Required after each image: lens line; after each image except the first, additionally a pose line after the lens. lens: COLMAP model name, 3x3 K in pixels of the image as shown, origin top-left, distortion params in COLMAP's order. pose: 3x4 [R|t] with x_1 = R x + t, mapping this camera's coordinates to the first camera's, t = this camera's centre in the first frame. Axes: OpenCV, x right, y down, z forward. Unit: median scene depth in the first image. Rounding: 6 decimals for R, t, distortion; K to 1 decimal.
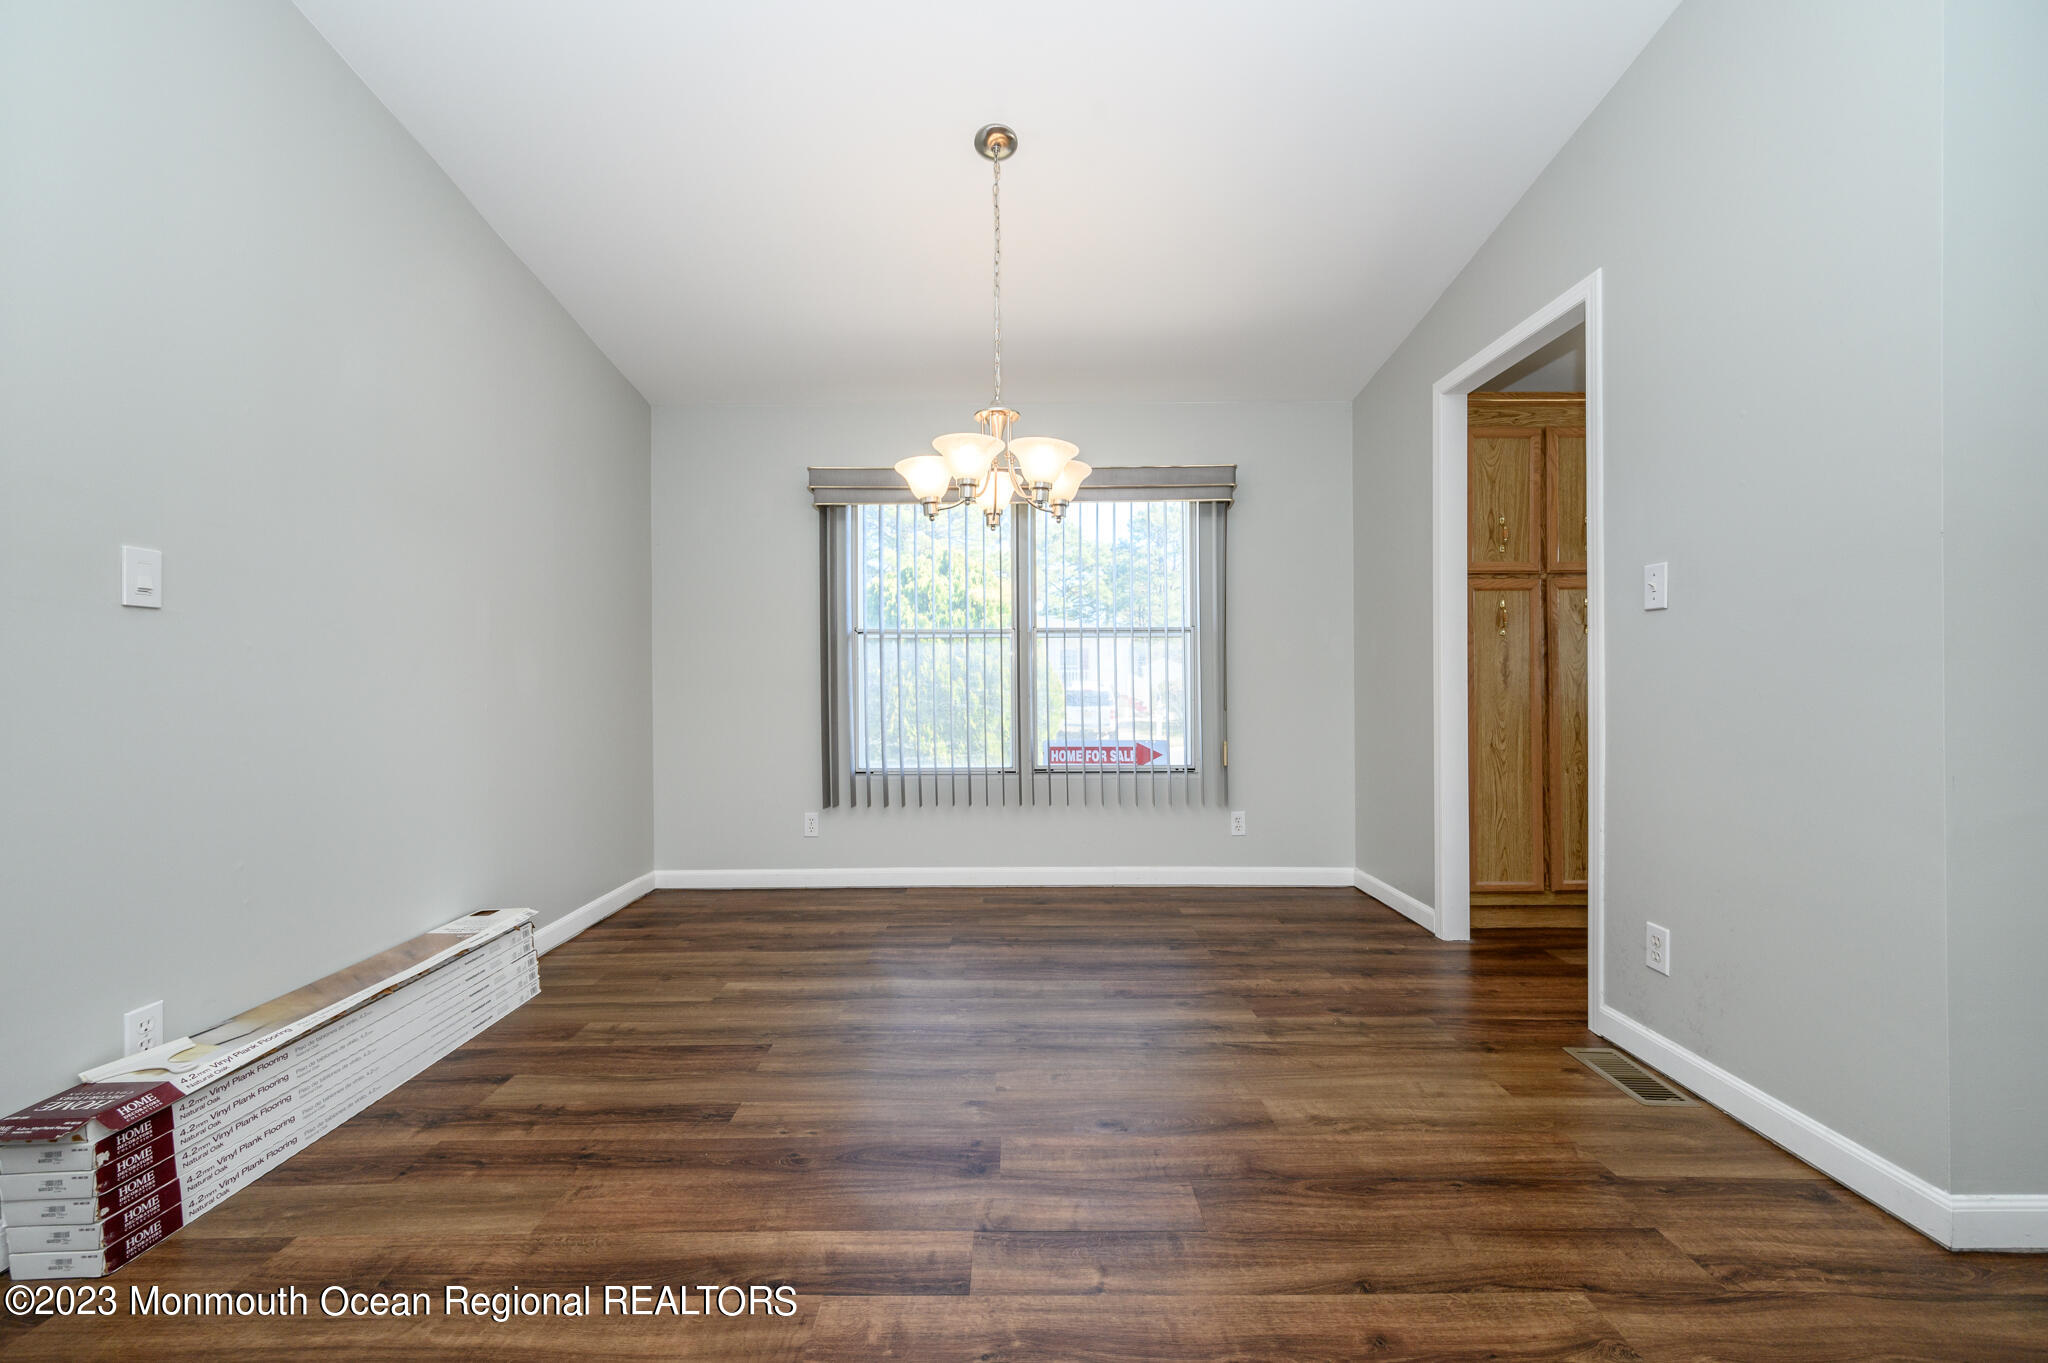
lens RADIAL K [[809.9, 0, 1011.4], [0, 809.9, 686.1], [0, 0, 1]] dist [-0.001365, 0.000203]
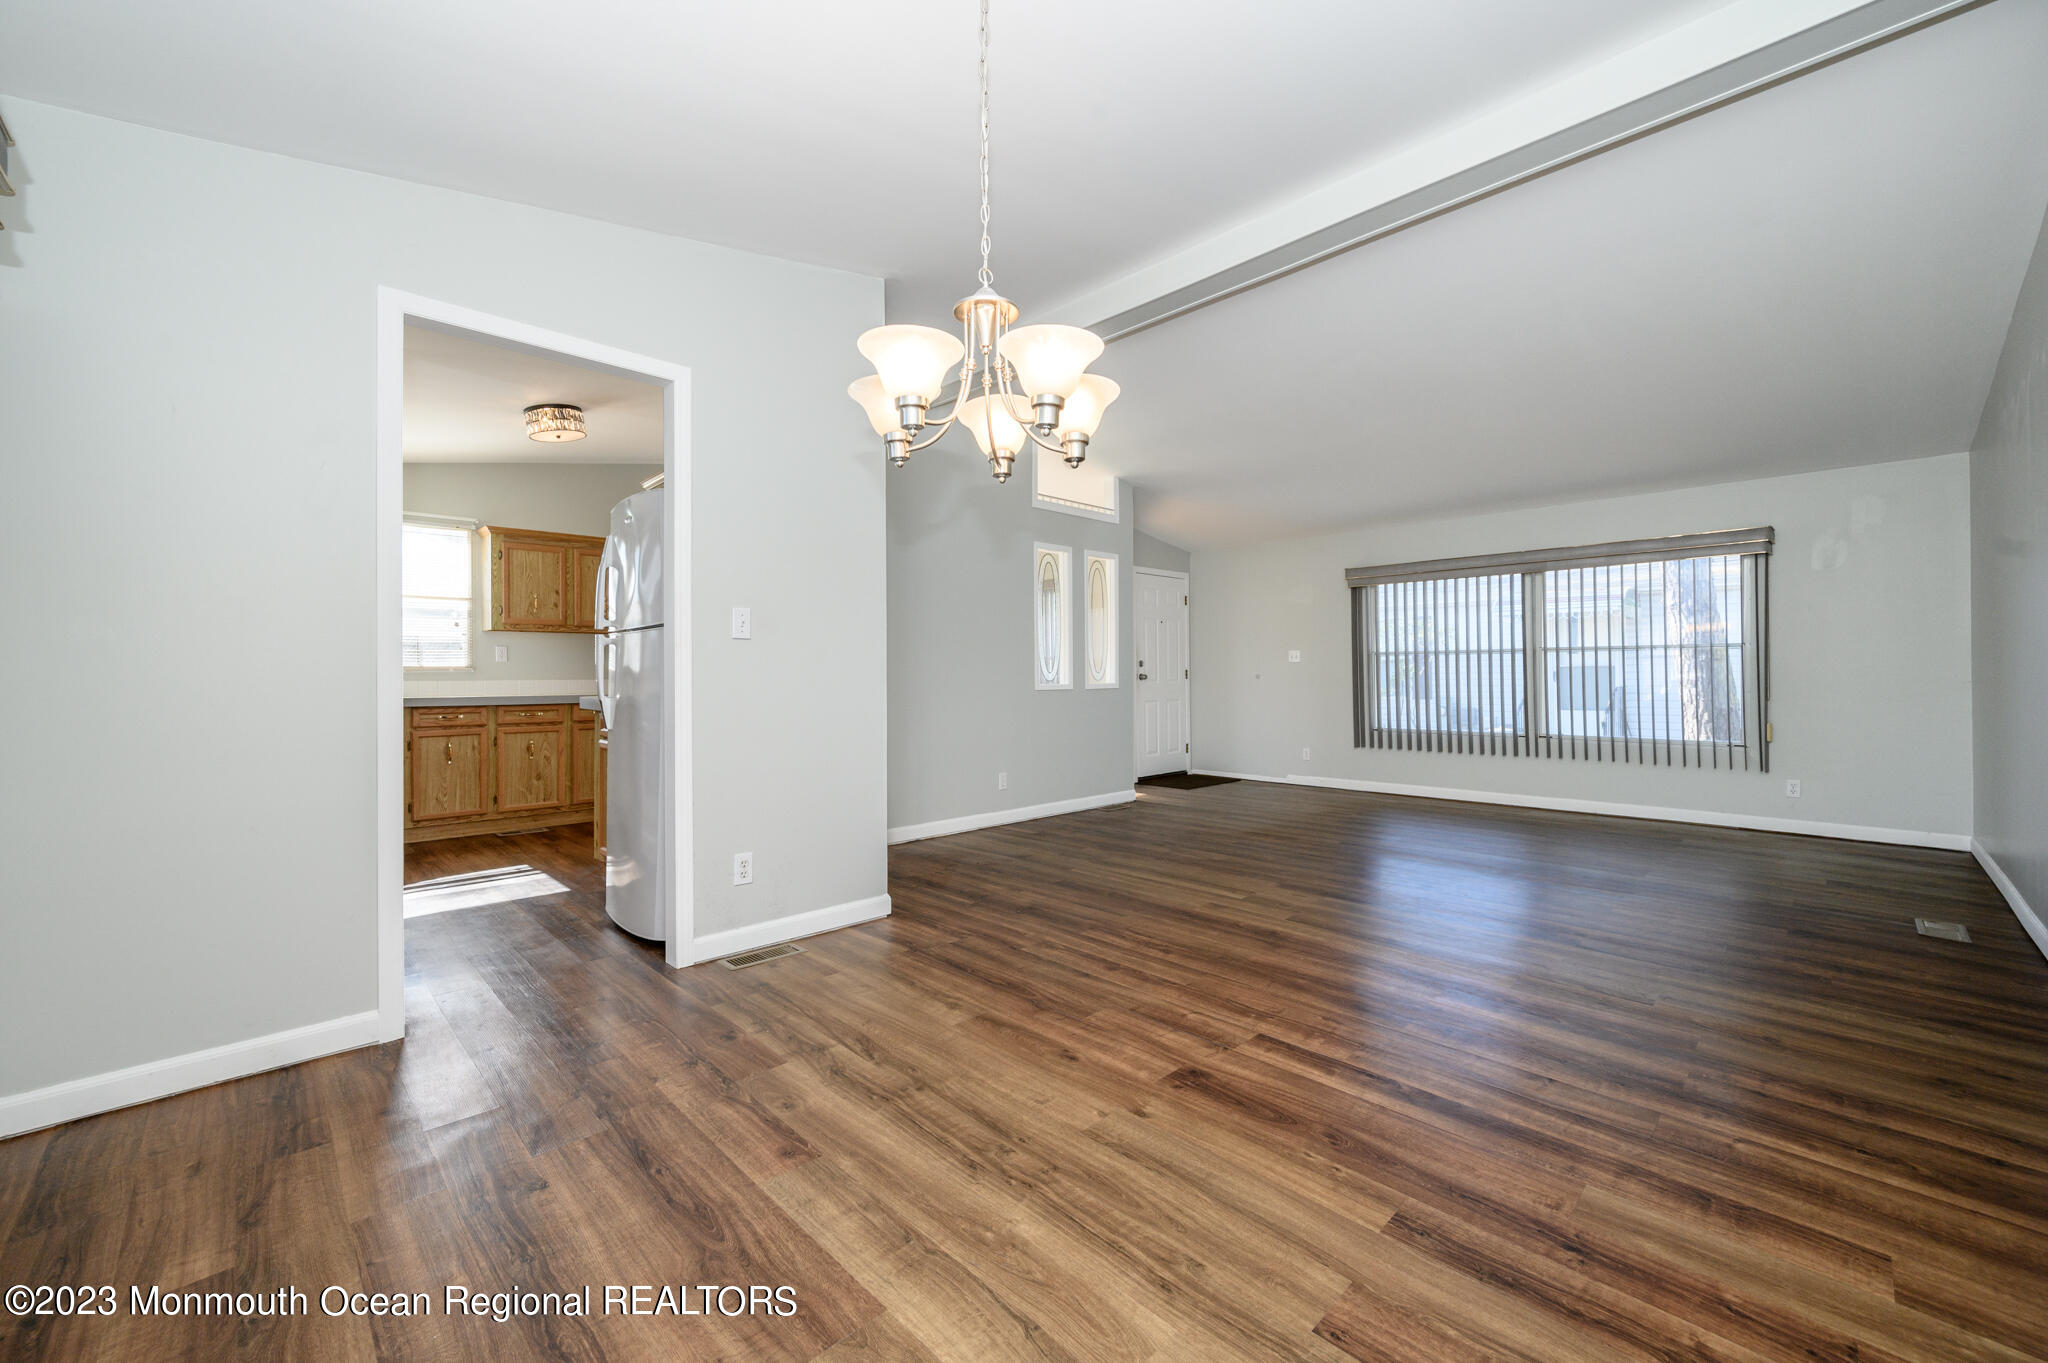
lens RADIAL K [[809.9, 0, 1016.4], [0, 809.9, 673.2], [0, 0, 1]] dist [-0.001365, 0.000203]
pose [[-0.701280, 0.010536, 0.712808, -0.559319], [0.012309, 0.999921, -0.002670, -0.022218], [-0.712780, 0.006902, -0.701354, 1.542938]]
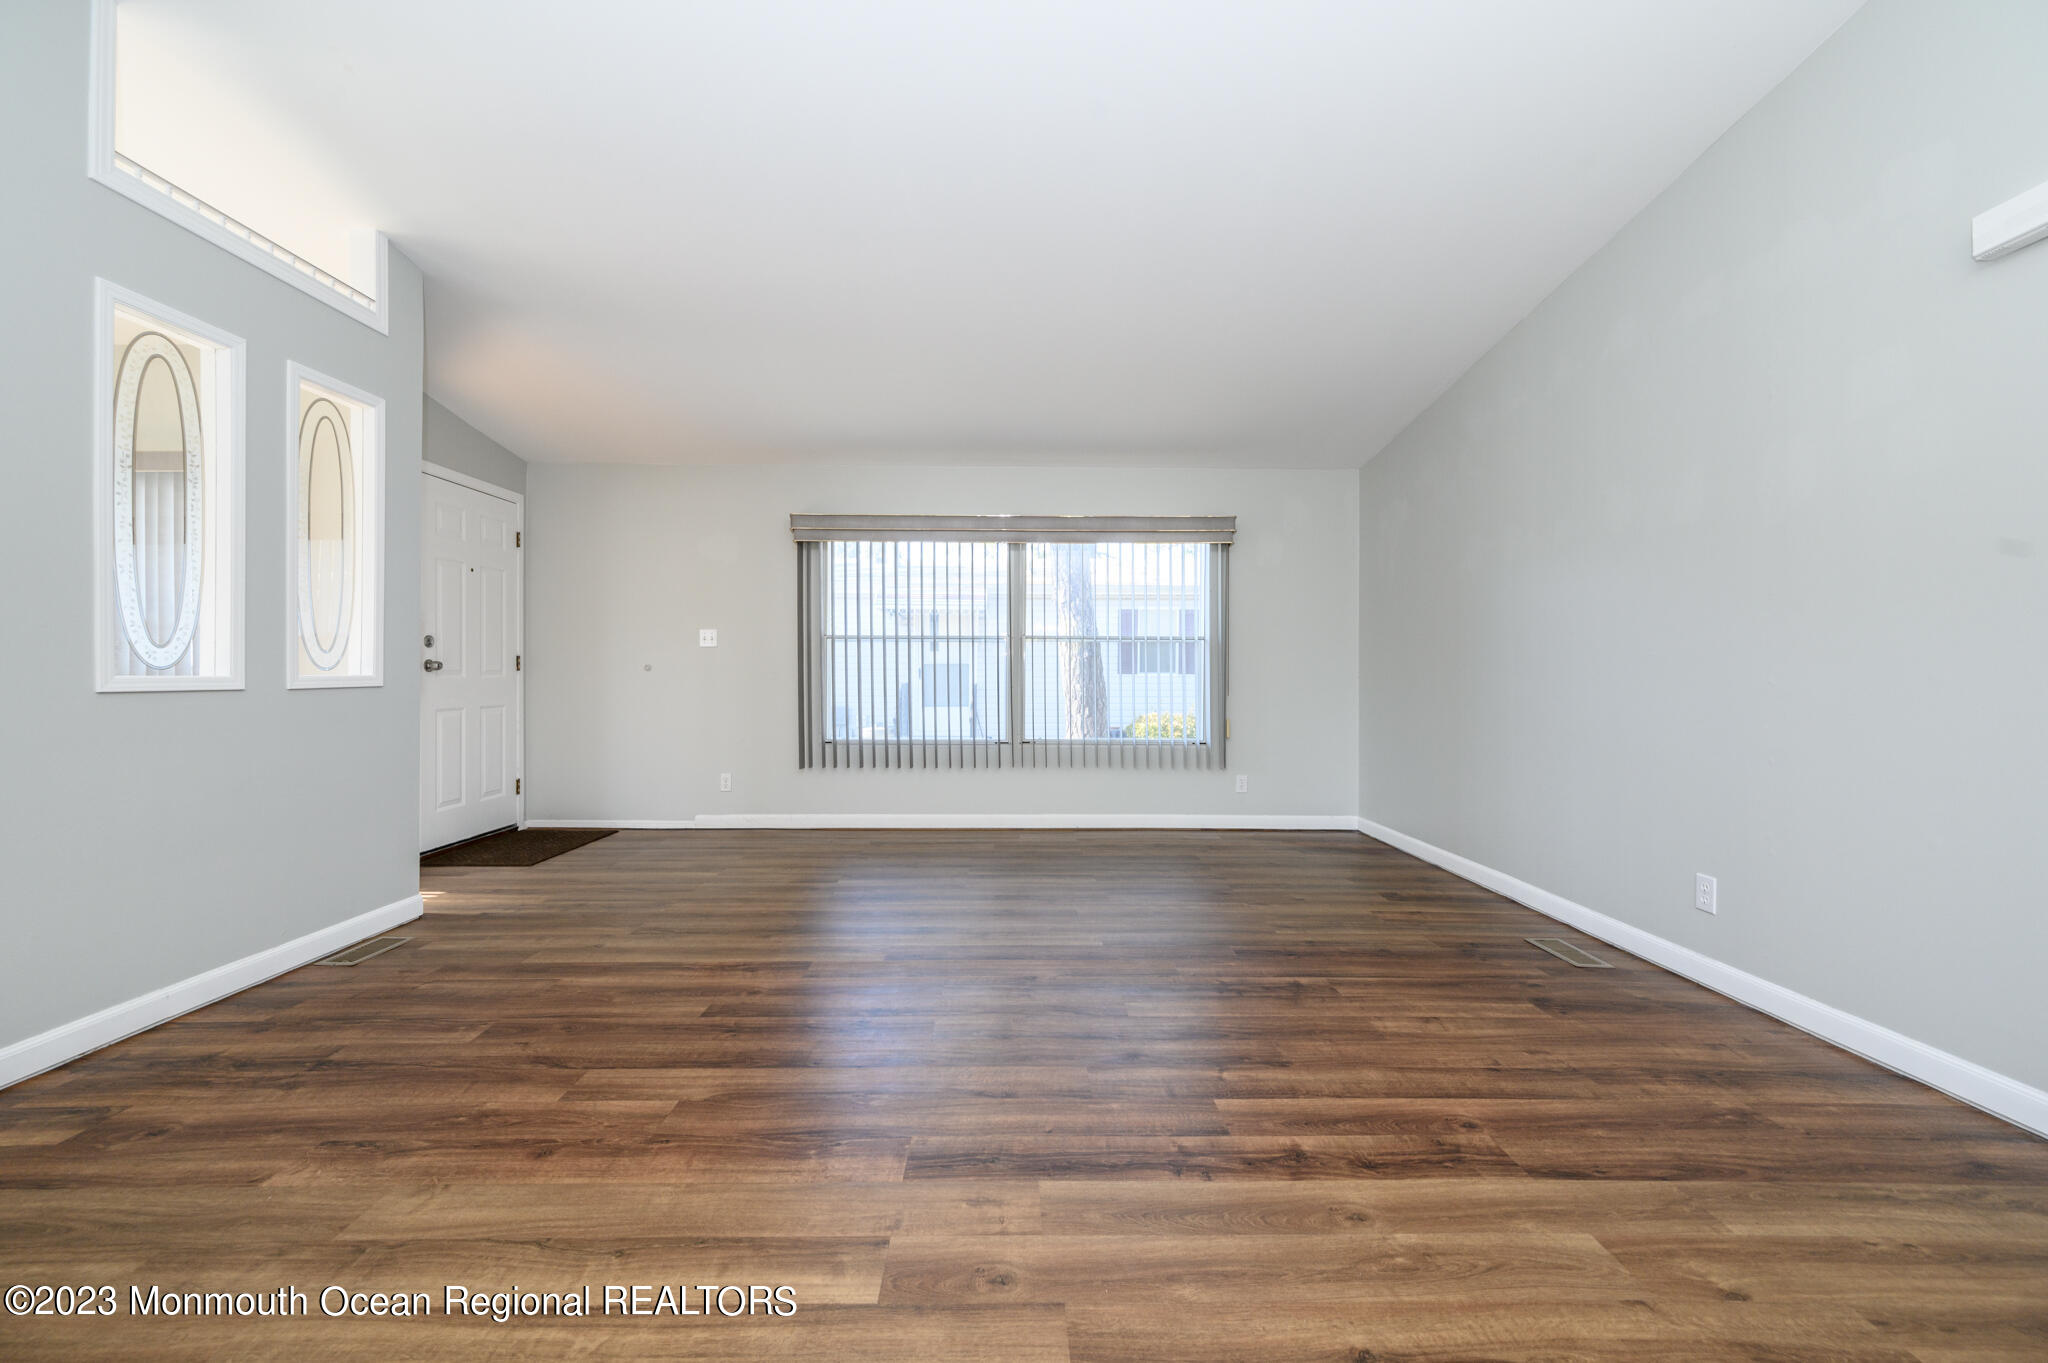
lens RADIAL K [[809.9, 0, 1018.7], [0, 809.9, 669.2], [0, 0, 1]] dist [-0.001365, 0.000203]
pose [[-0.999830, 0.001961, -0.018343, 0.221441], [0.001934, 0.999997, 0.001513, -0.000460], [0.018346, 0.001477, -0.999831, 0.611558]]
